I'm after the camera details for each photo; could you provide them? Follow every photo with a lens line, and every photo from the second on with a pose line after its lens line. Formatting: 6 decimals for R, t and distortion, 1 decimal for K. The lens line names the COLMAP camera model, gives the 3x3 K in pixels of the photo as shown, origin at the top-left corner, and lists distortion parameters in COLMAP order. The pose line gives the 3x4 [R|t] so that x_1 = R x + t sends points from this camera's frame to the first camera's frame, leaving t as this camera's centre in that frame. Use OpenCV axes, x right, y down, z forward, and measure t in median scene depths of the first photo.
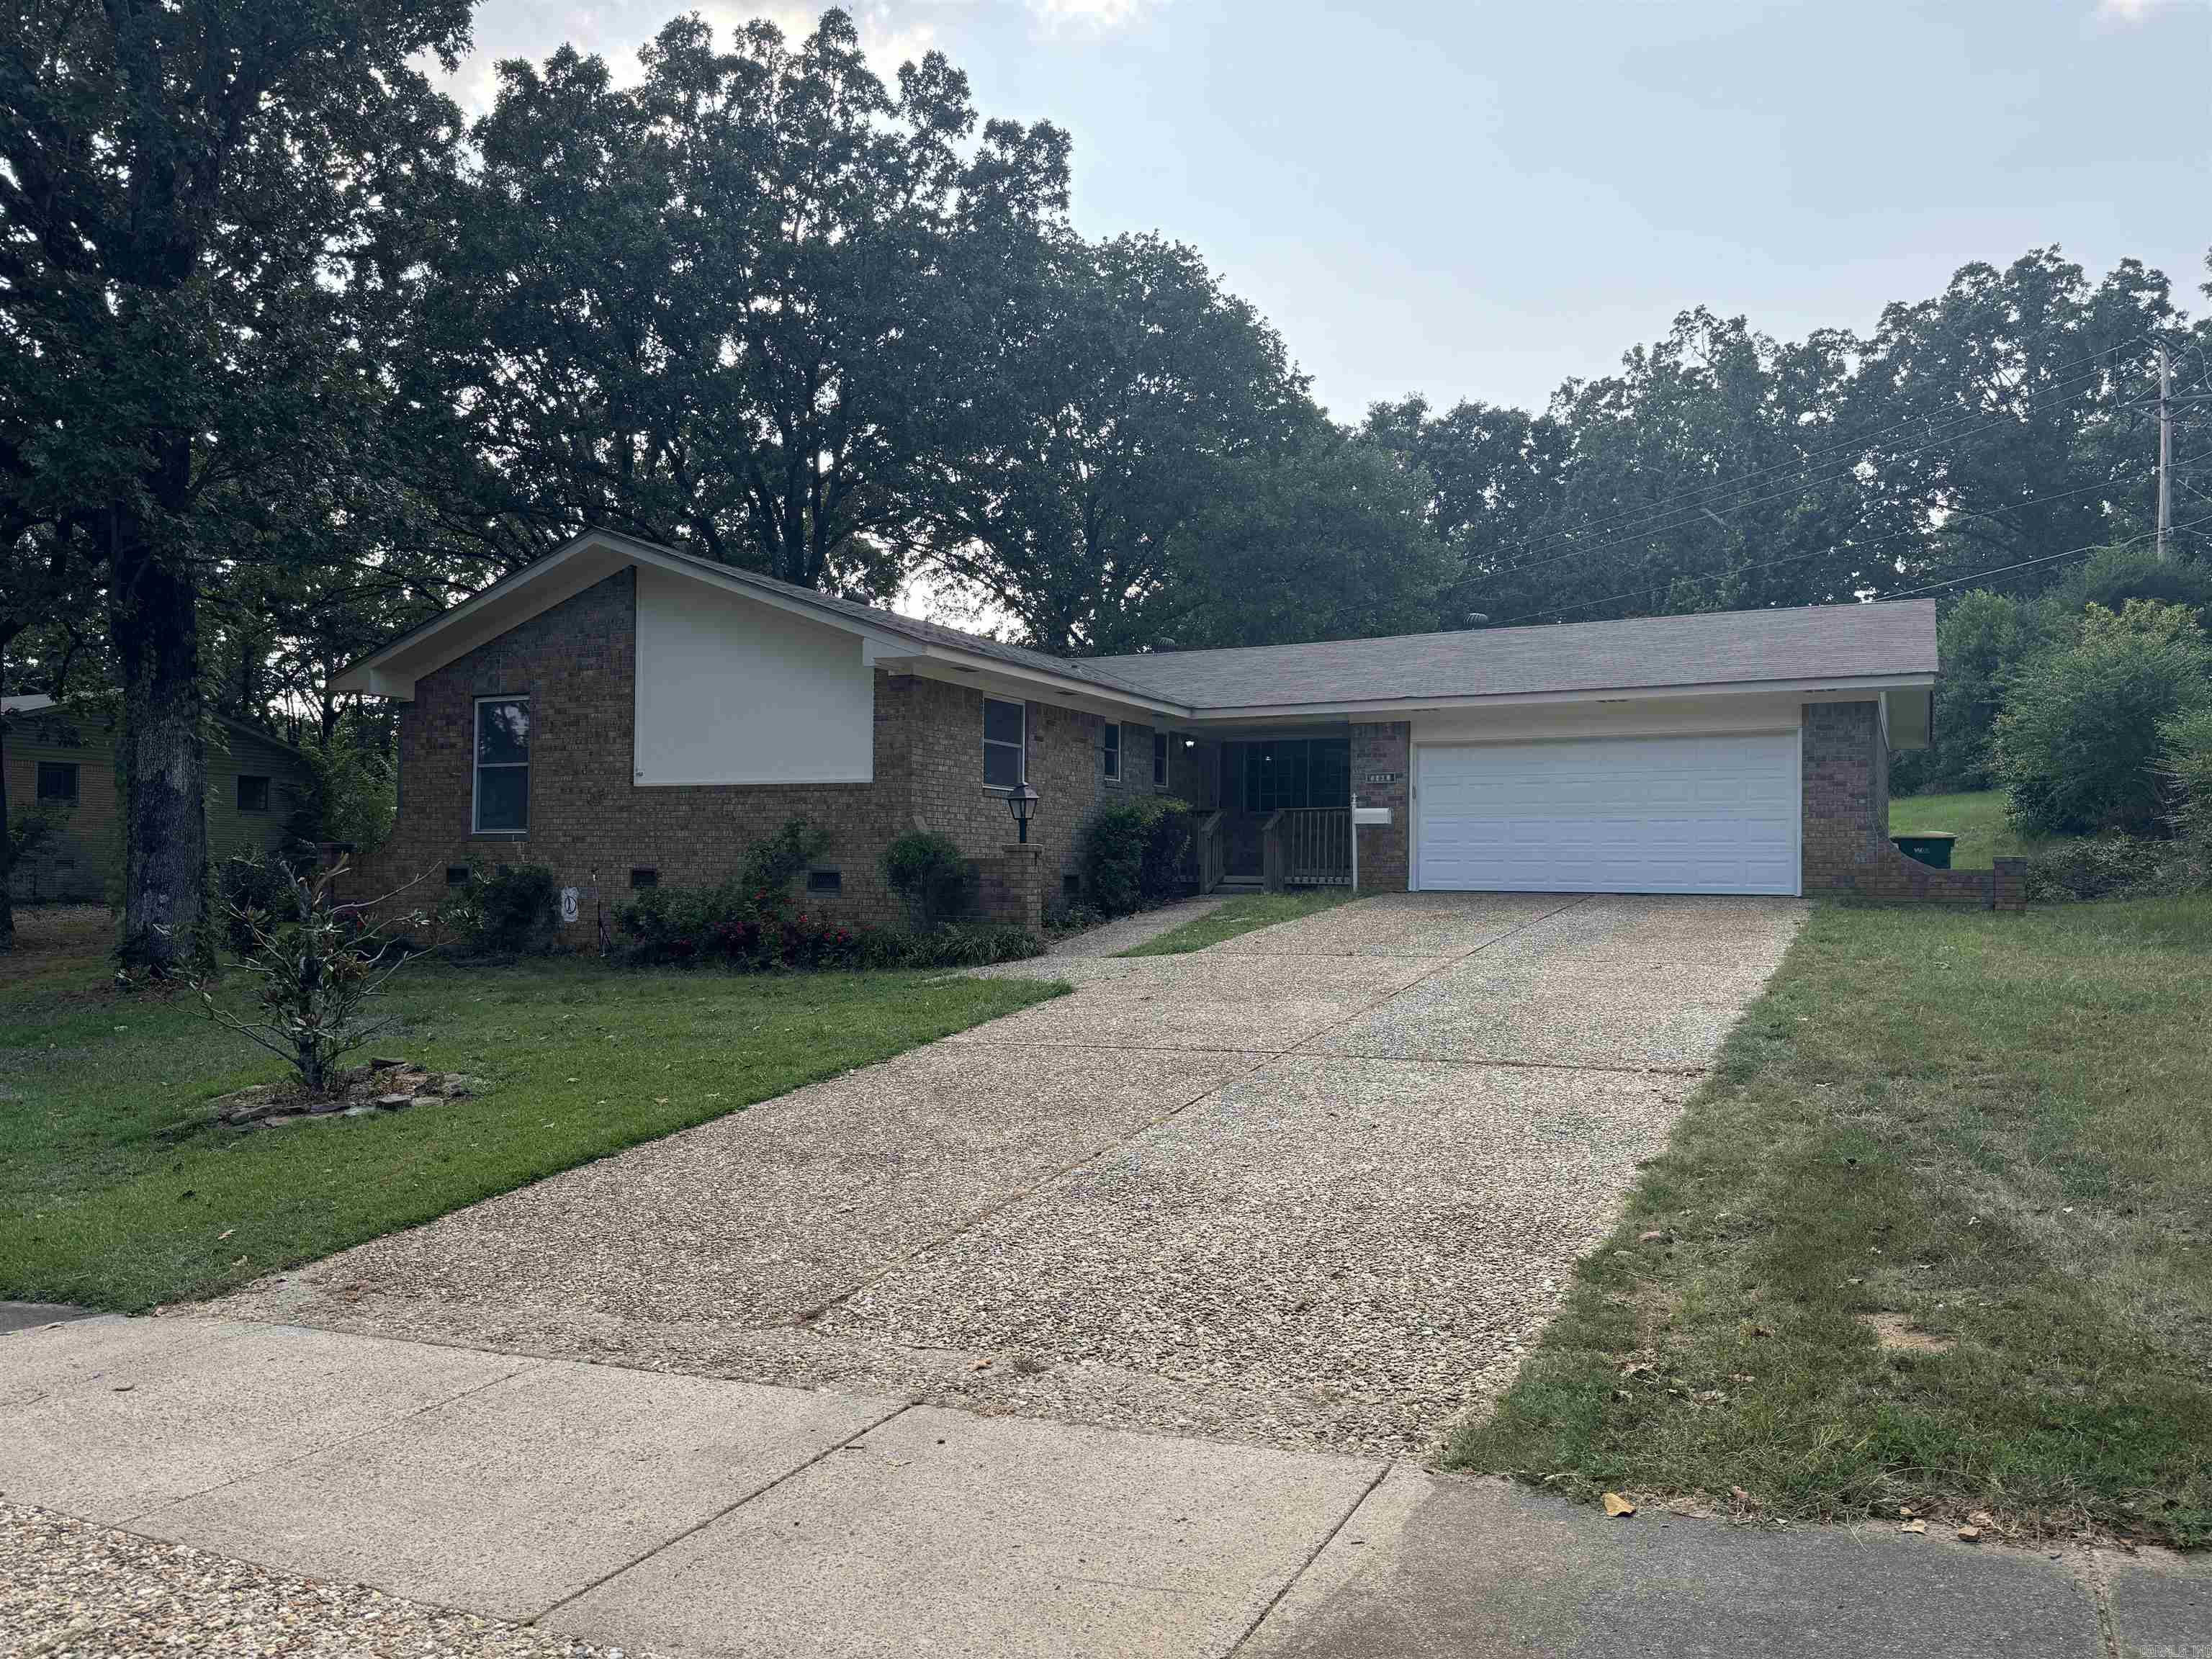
lens RADIAL K [[1525.4, 0, 1106.0], [0, 1525.4, 829.5], [0, 0, 1]] dist [0.198607, -0.374058]
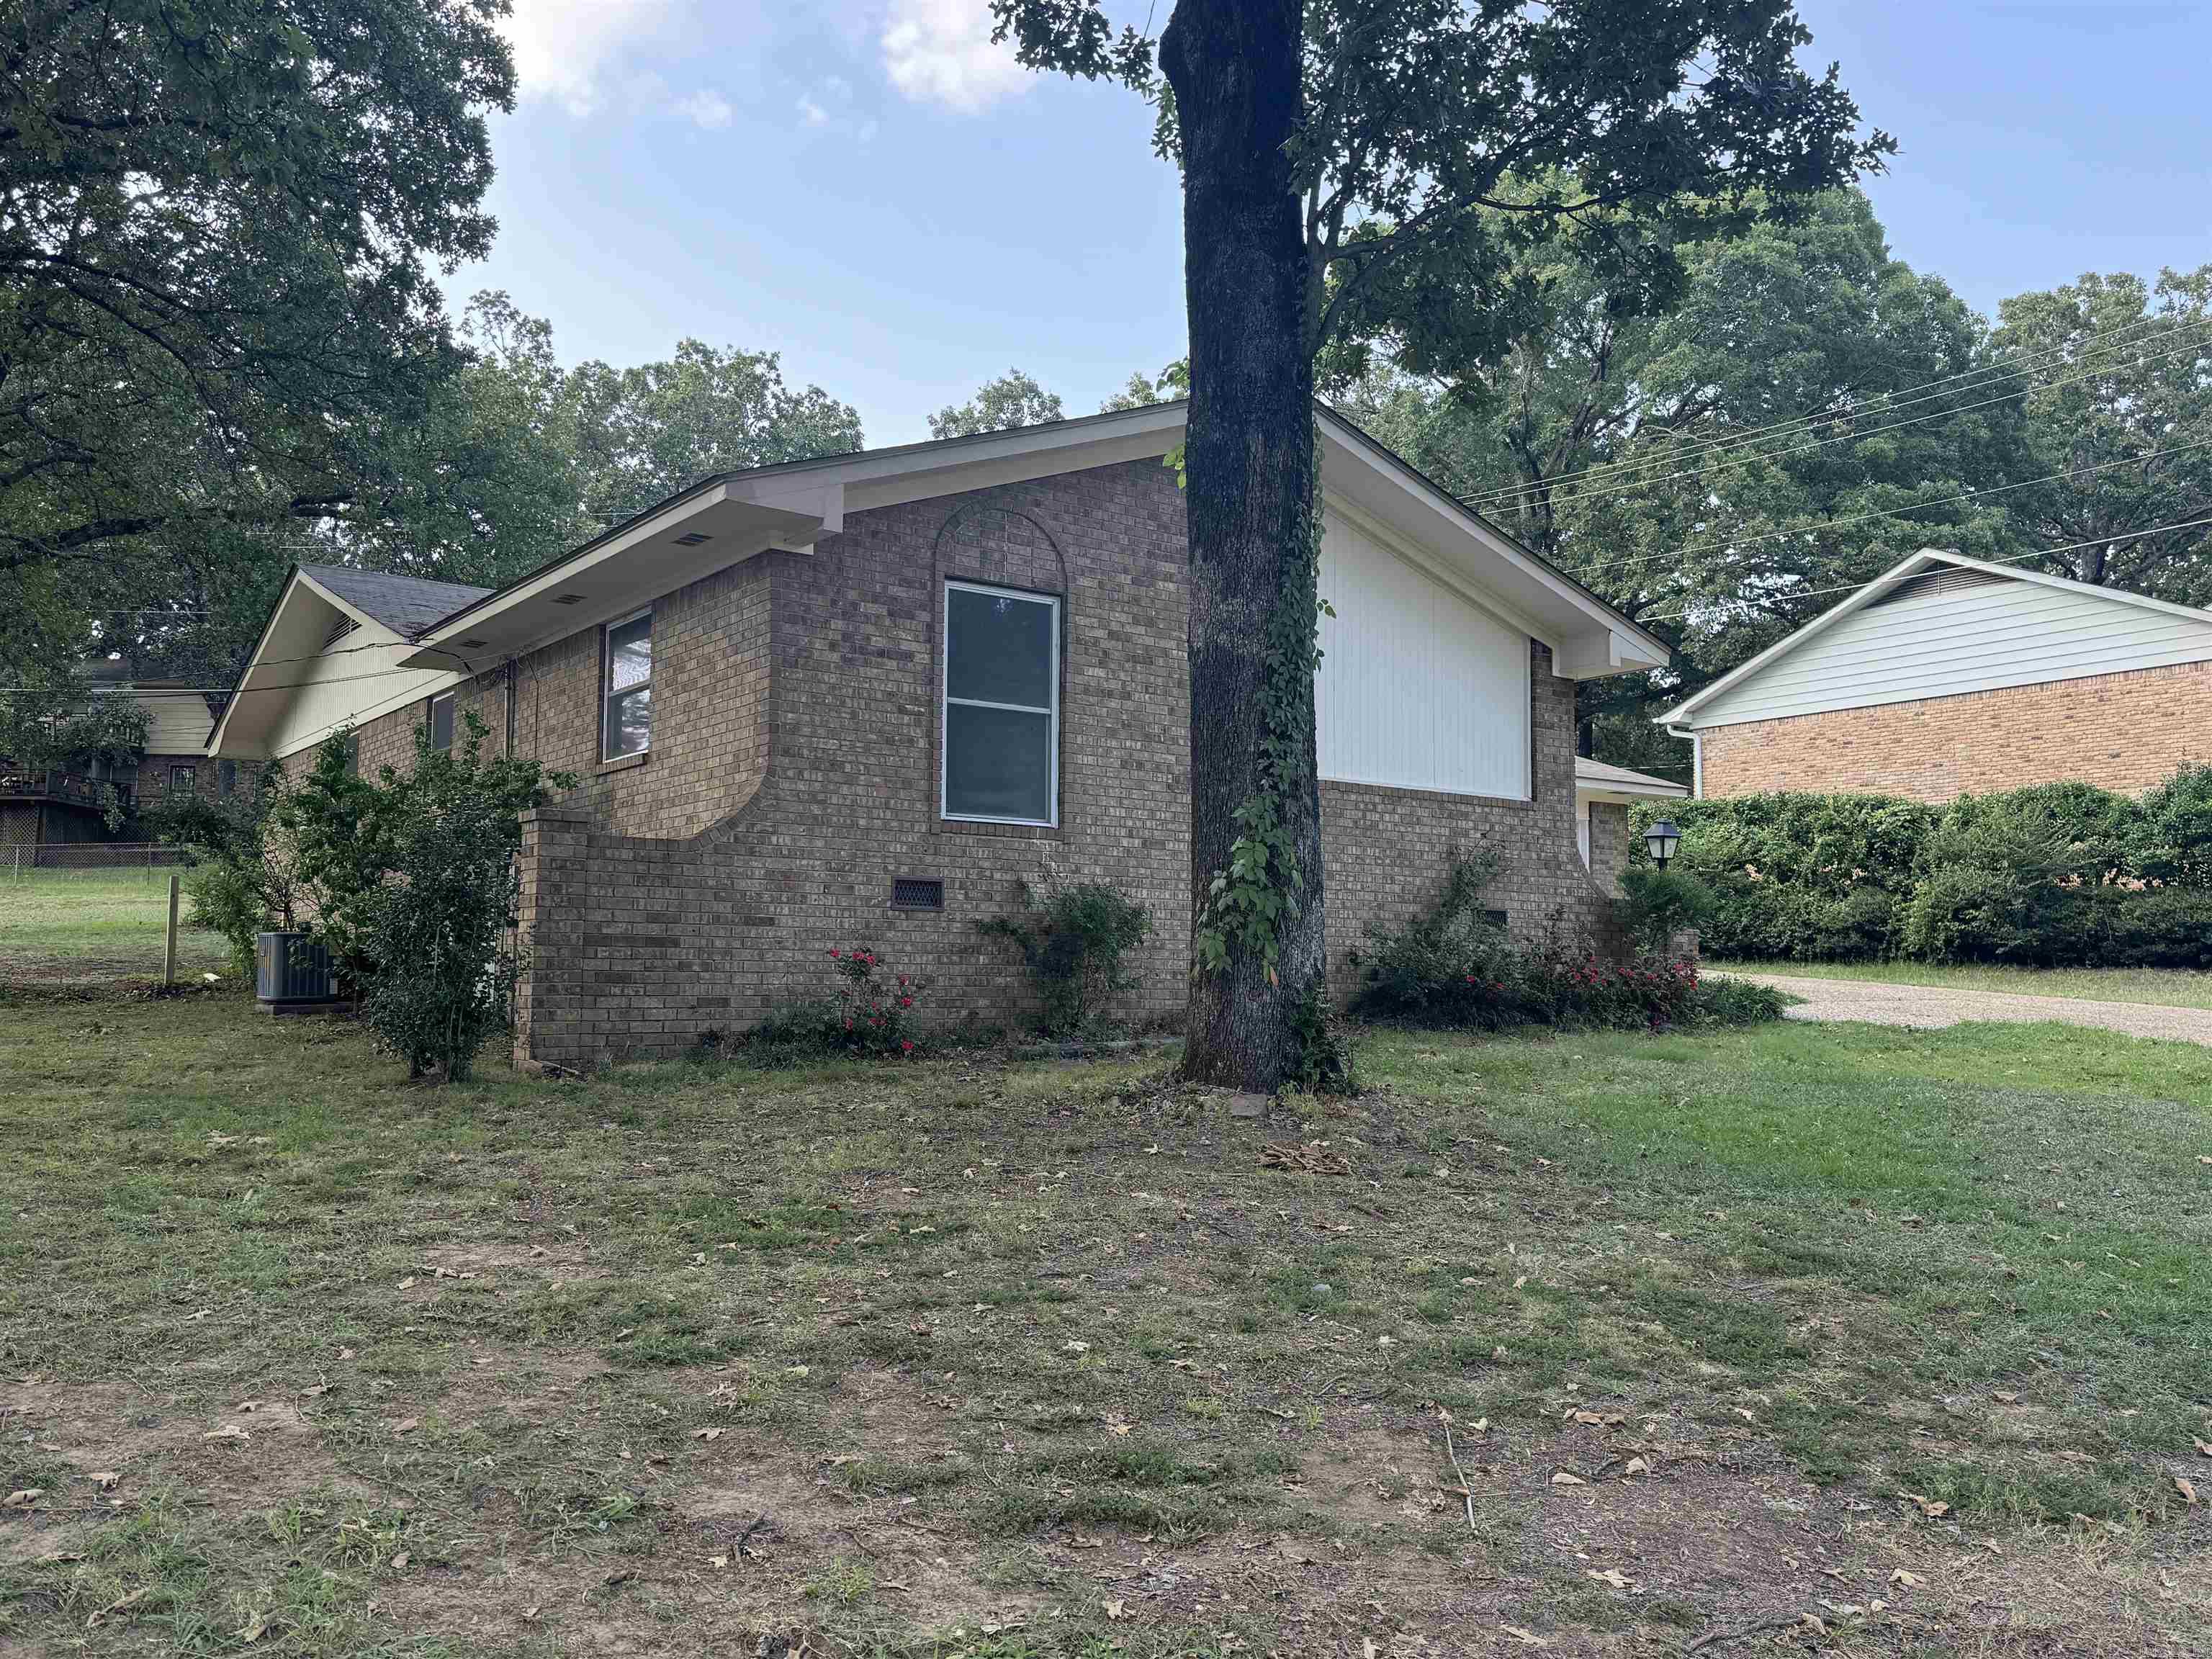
lens RADIAL K [[1857.9, 0, 1106.0], [0, 1857.9, 829.5], [0, 0, 1]] dist [0.005227, 0.000384]
pose [[0.448389, 0.075725, 0.890625, -1.007322], [-0.029804, 0.997117, -0.069774, 0.052988], [-0.893342, 0.004742, 0.449353, 0.671730]]
